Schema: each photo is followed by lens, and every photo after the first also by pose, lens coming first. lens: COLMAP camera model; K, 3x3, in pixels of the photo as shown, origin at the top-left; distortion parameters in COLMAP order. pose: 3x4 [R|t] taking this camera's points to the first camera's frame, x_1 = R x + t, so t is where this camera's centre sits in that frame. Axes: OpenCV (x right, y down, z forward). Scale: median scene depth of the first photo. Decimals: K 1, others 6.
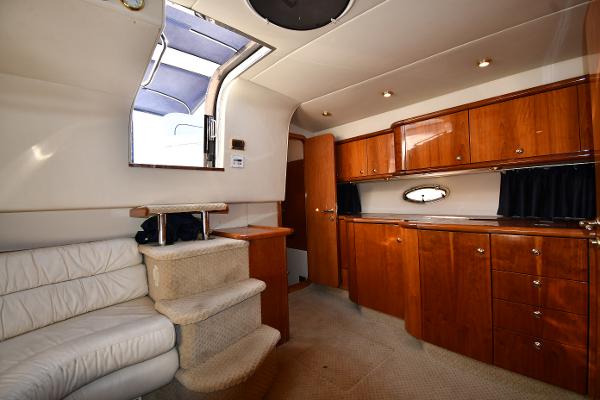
lens RADIAL K [[262.9, 0, 302.4], [0, 262.9, 196.4], [0, 0, 1]] dist [0.013348, -0.020808]
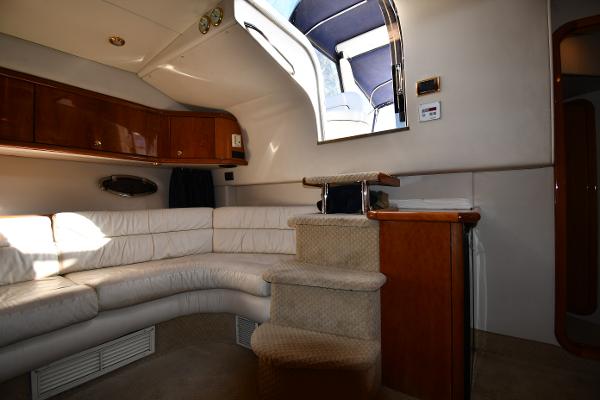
lens RADIAL K [[262.9, 0, 302.4], [0, 262.9, 196.4], [0, 0, 1]] dist [0.013348, -0.020808]
pose [[0.192605, 0.011417, -0.981210, 0.466516], [0.033817, 0.999261, 0.018265, 0.083884], [0.980694, -0.036699, 0.192076, 0.665303]]
